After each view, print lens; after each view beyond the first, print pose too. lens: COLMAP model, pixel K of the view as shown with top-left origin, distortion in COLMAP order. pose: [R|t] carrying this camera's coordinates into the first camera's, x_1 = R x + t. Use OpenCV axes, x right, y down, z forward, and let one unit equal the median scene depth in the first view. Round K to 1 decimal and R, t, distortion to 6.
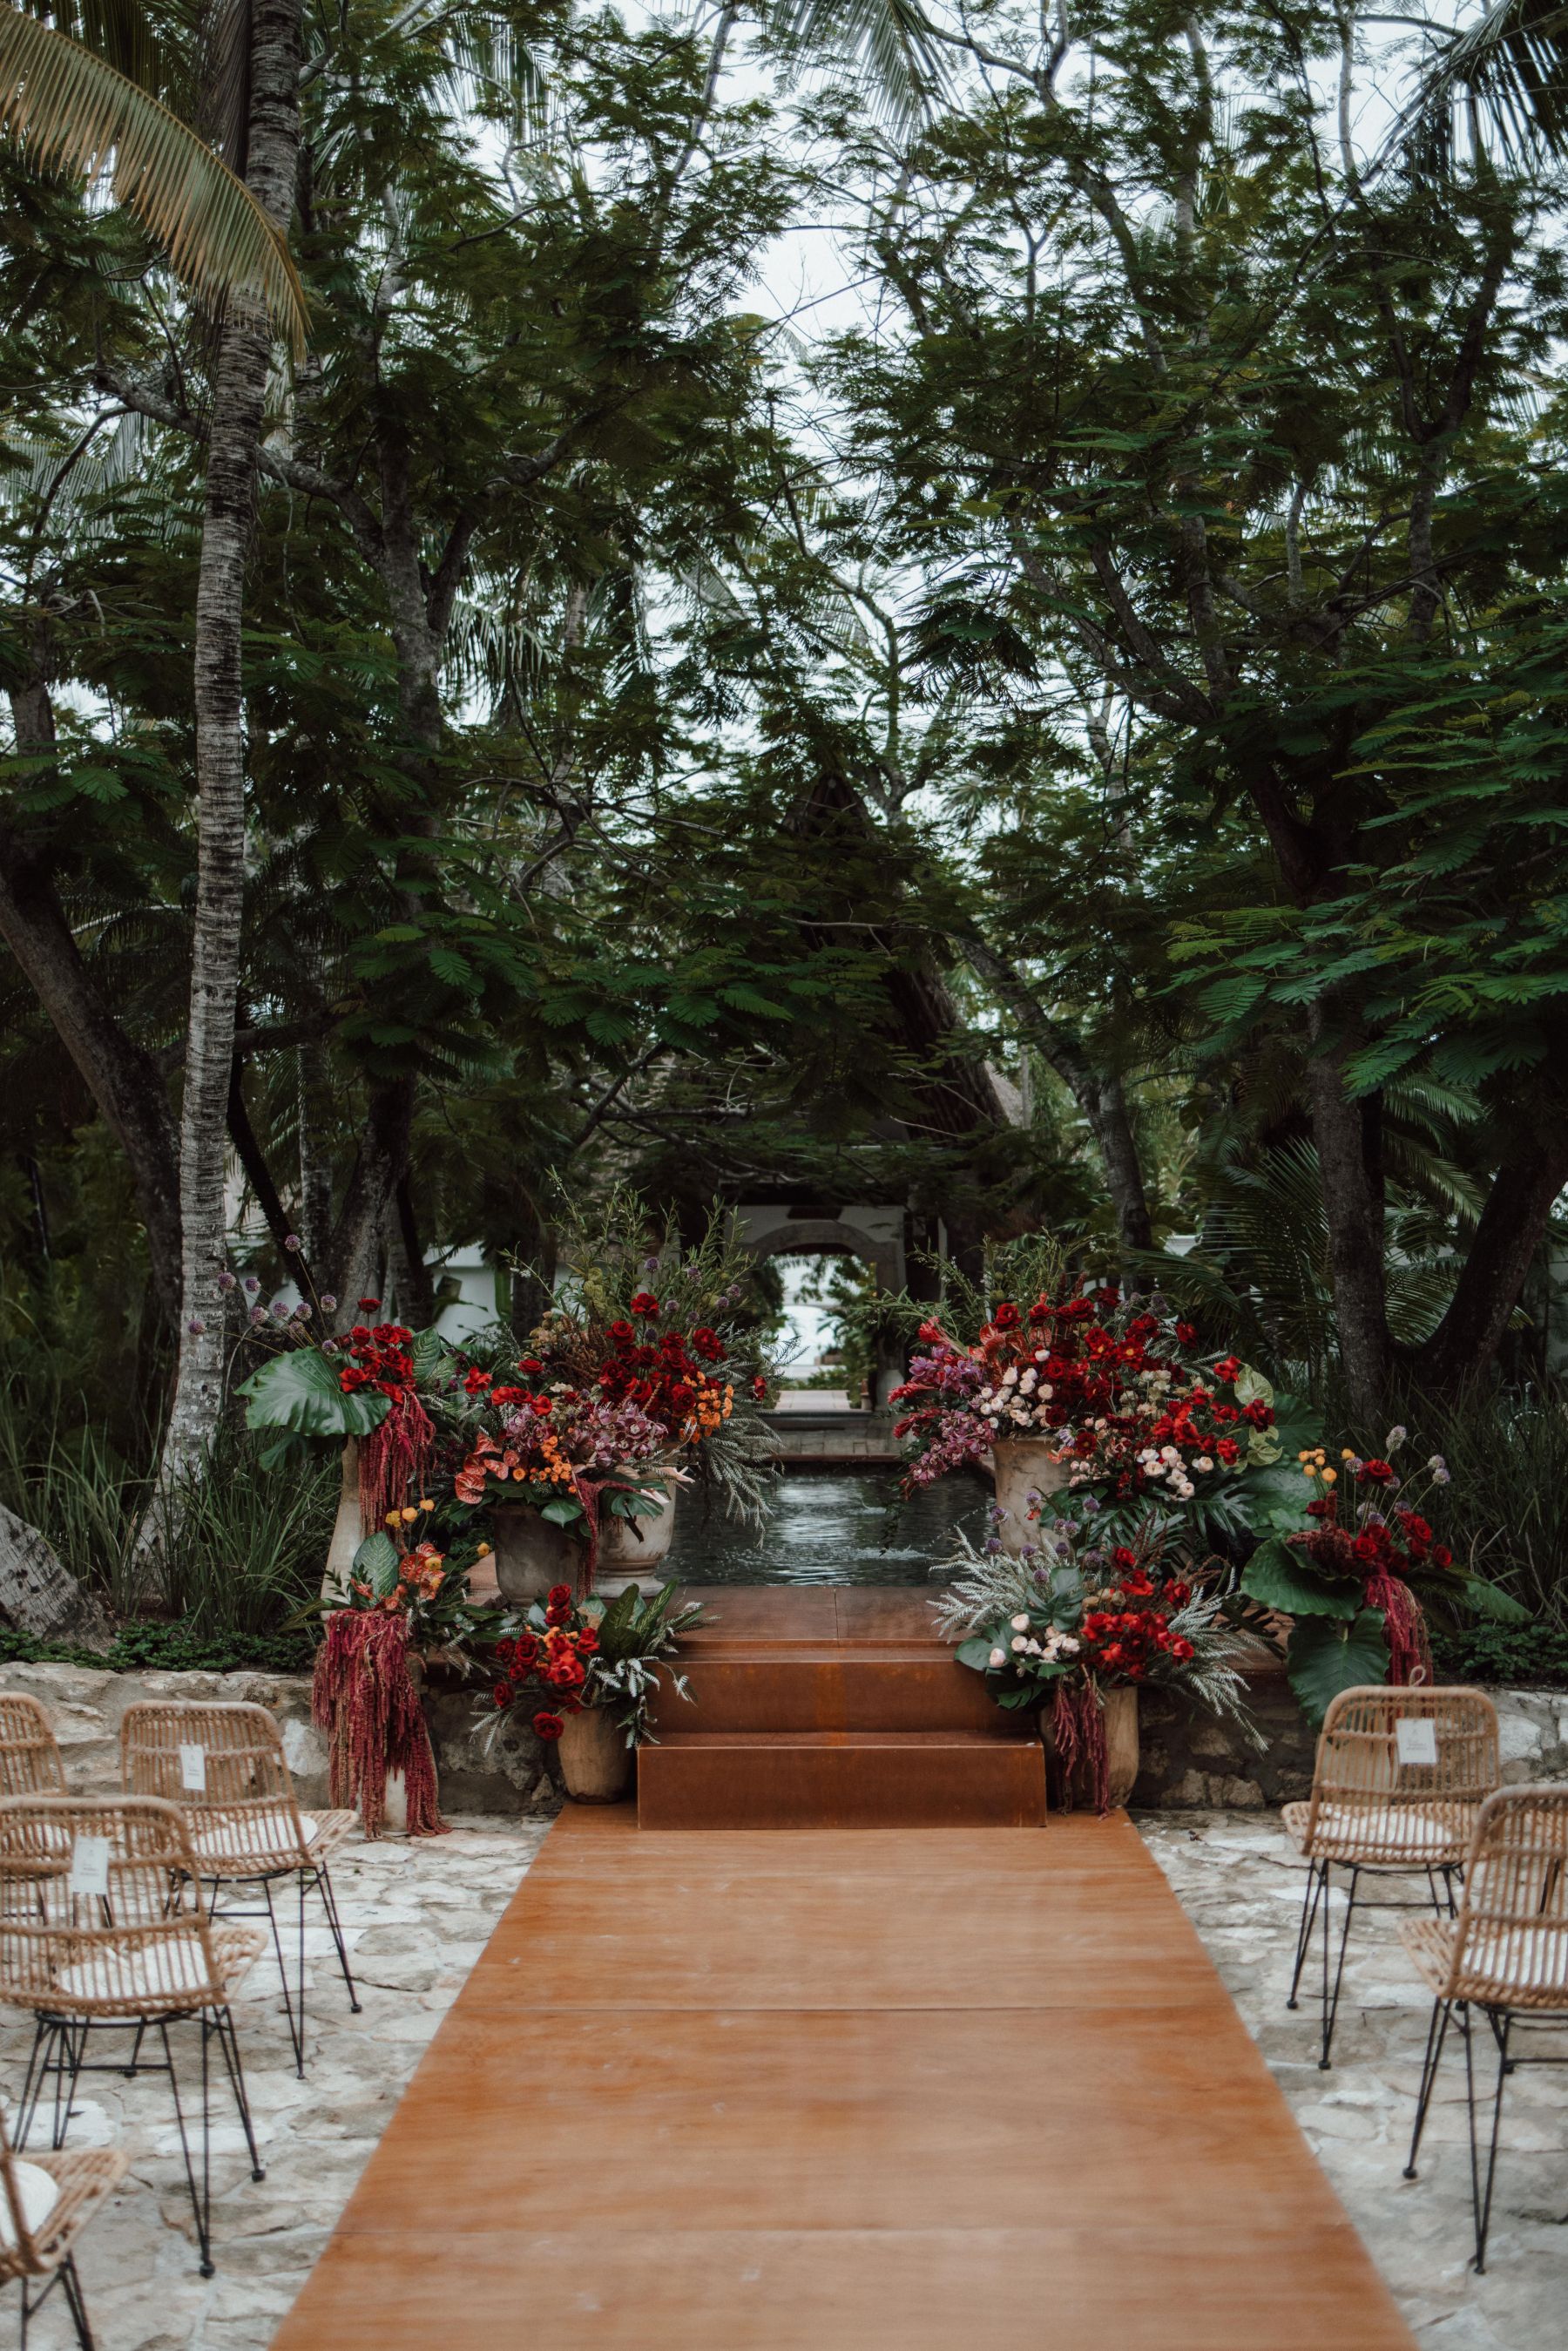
lens RADIAL K [[4536.5, 0, 784.0], [0, 4536.5, 1175.5], [0, 0, 1]] dist [-0.309384, 0.073065]
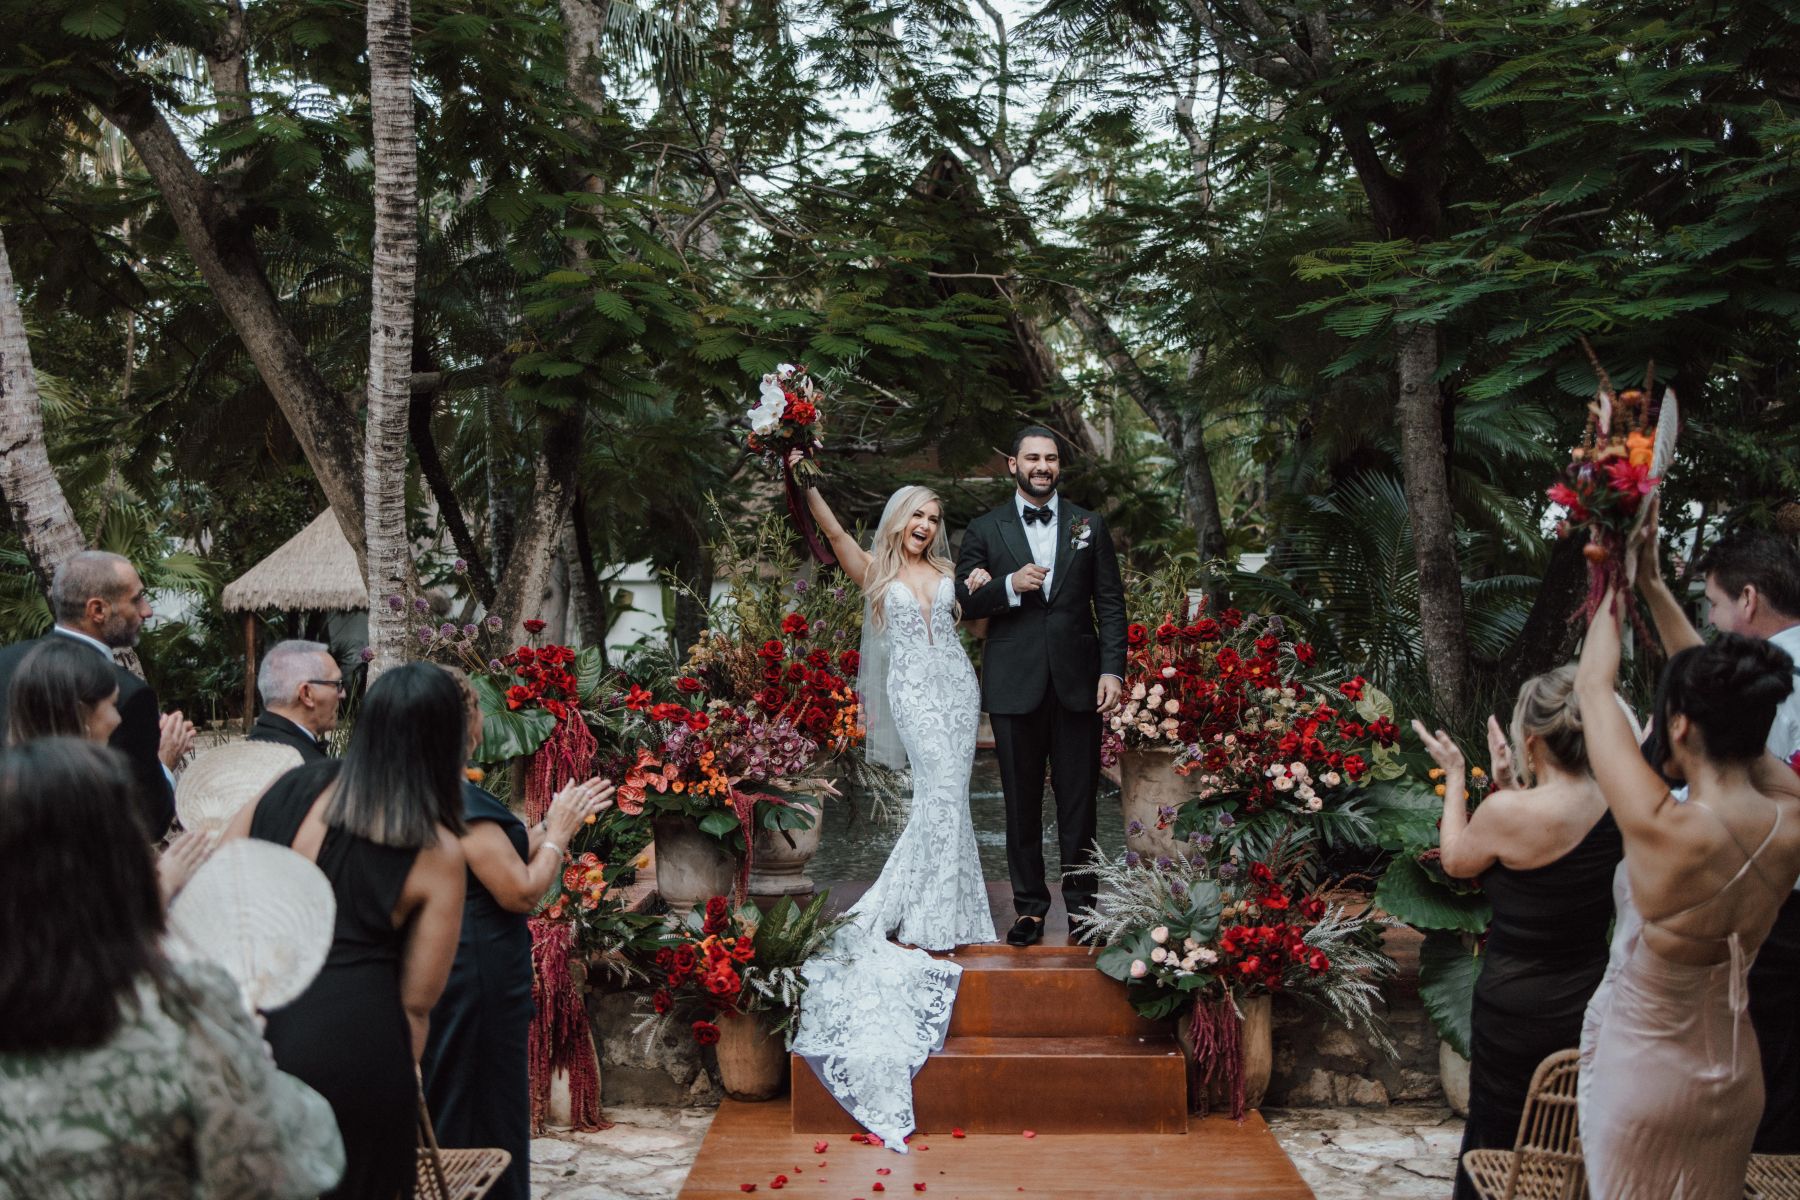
lens RADIAL K [[2433.9, 0, 895.7], [0, 2433.9, 672.1], [0, 0, 1]] dist [0.004117, -0.013216]
pose [[0.999737, -0.001367, 0.022878, -0.020597], [-0.000228, 0.997579, 0.069541, -0.000212], [-0.022918, -0.069527, 0.997317, 0.433161]]
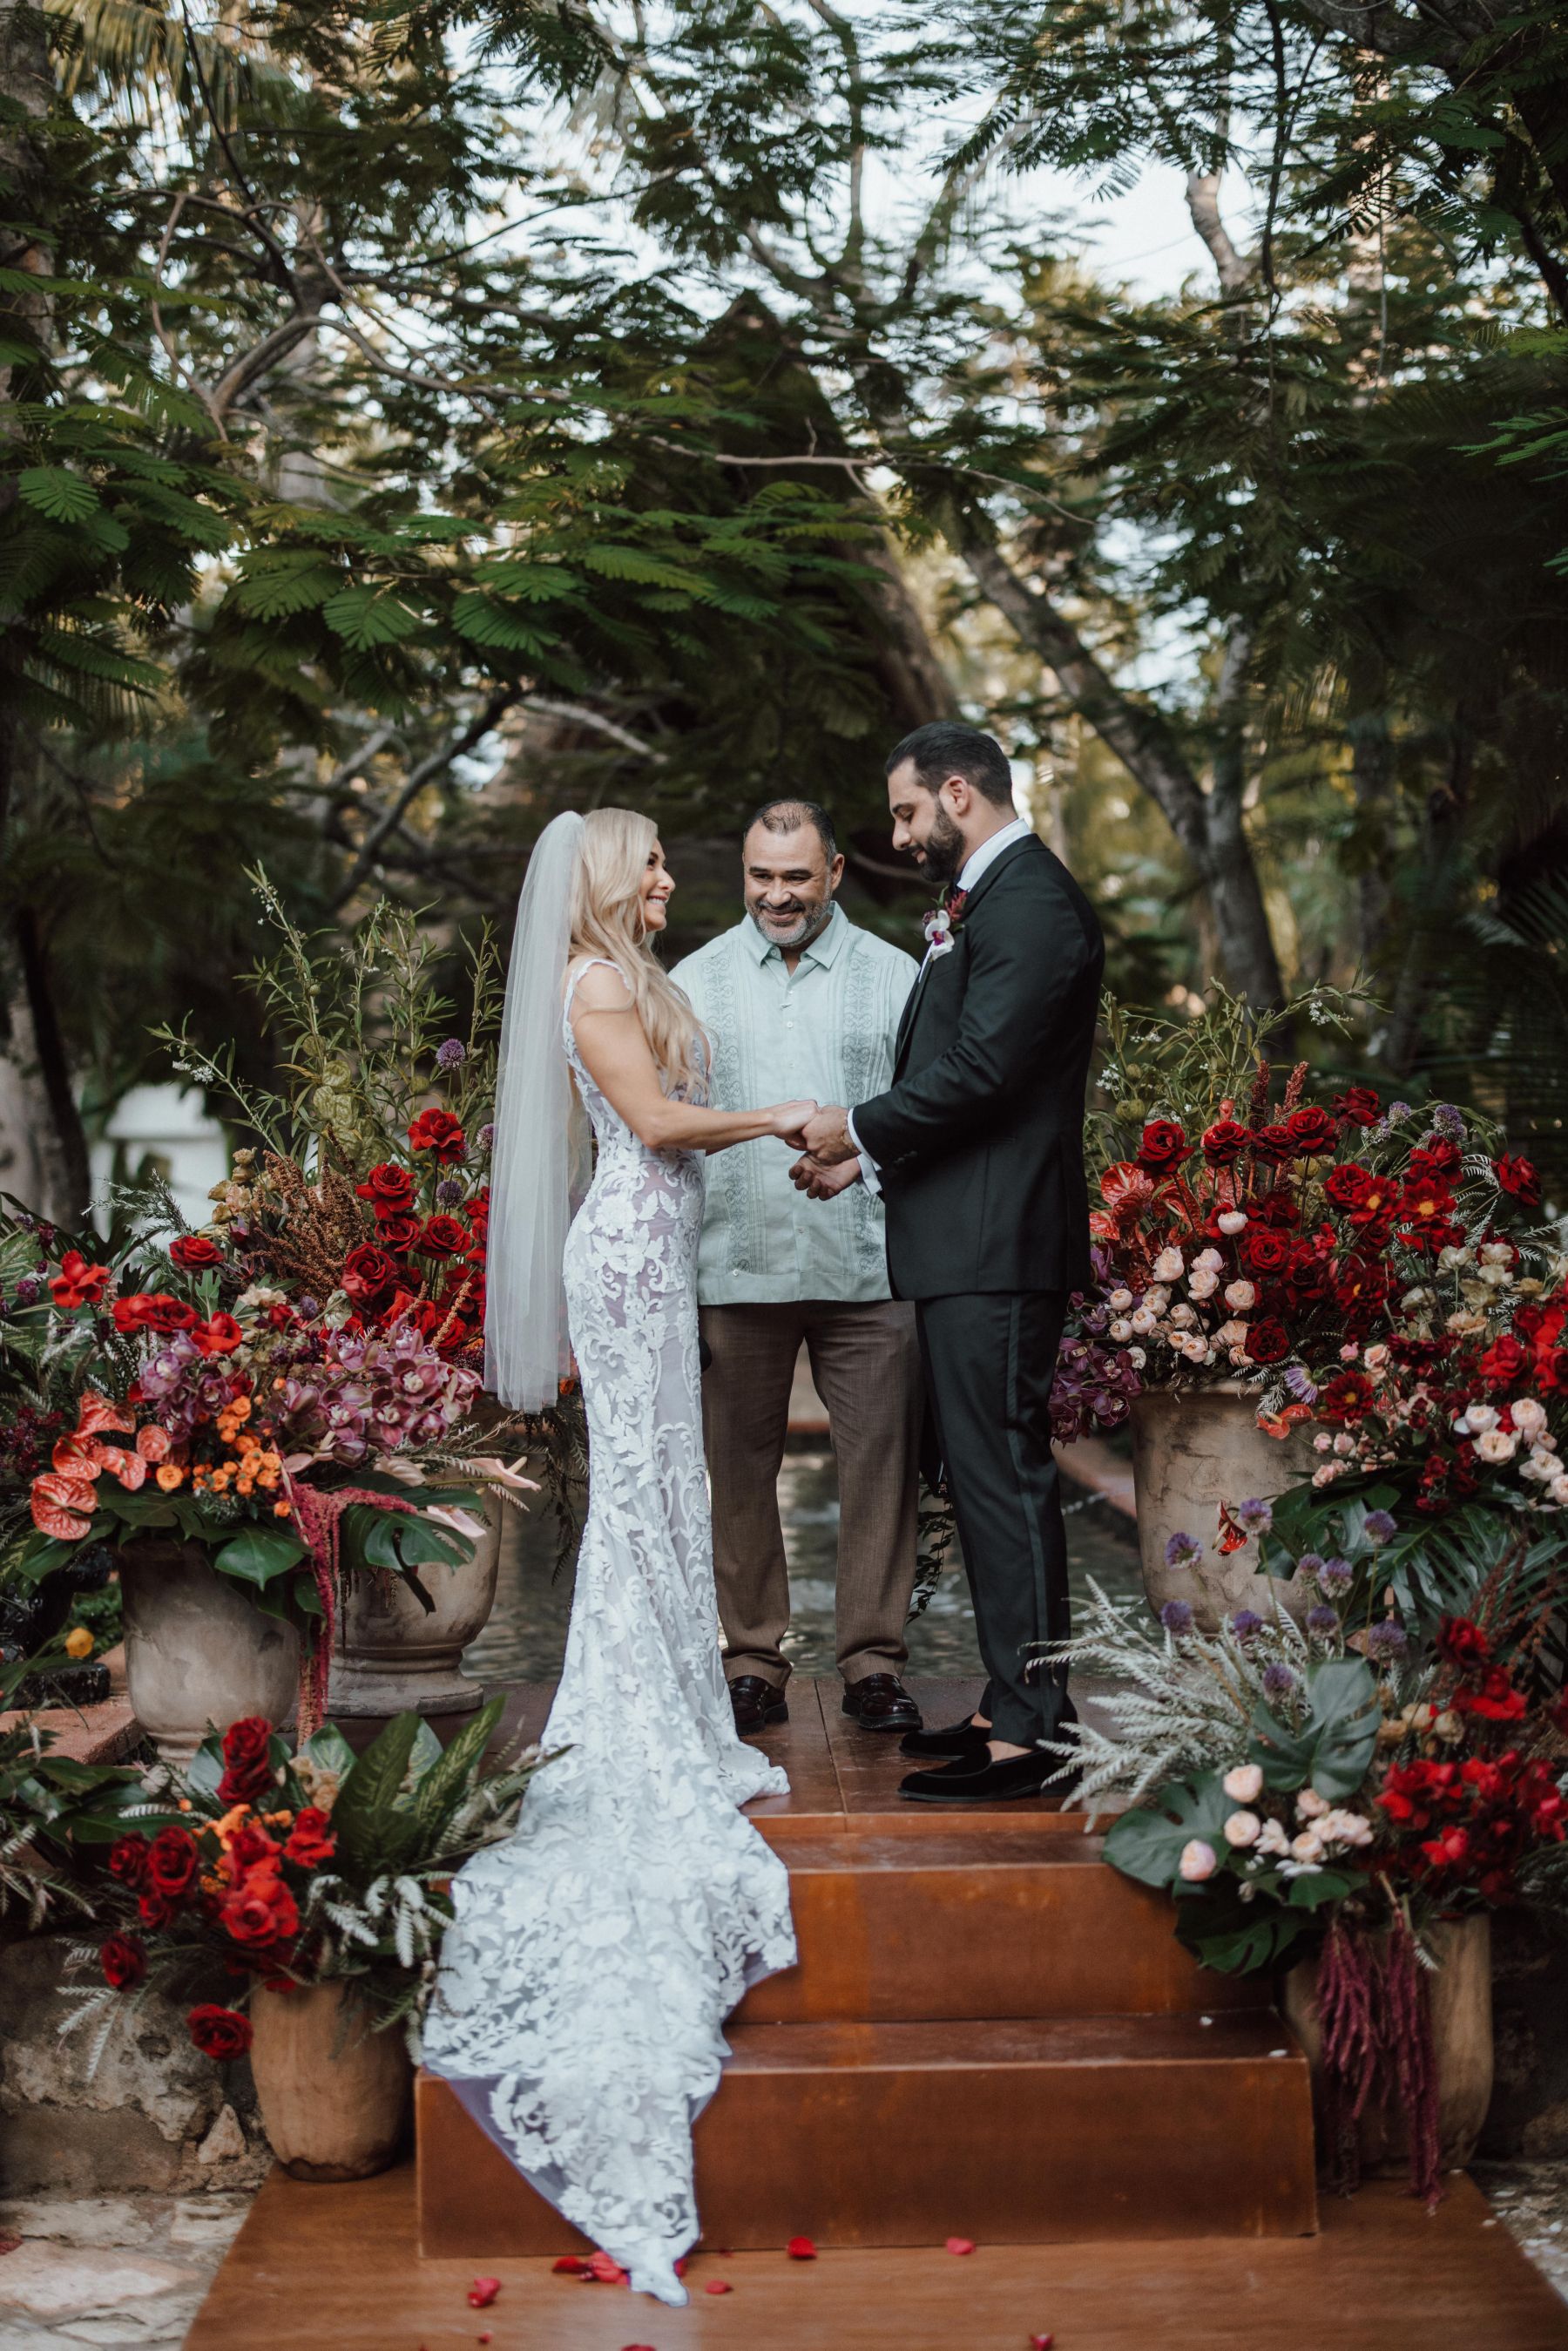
lens RADIAL K [[3178.5, 0, 912.1], [0, 3178.5, 1276.7], [0, 0, 1]] dist [0.004117, -0.013216]
pose [[0.995855, -0.010324, 0.090363, -0.010473], [0.008691, 0.999792, 0.018446, 0.039213], [-0.090534, -0.017584, 0.995738, 0.656915]]
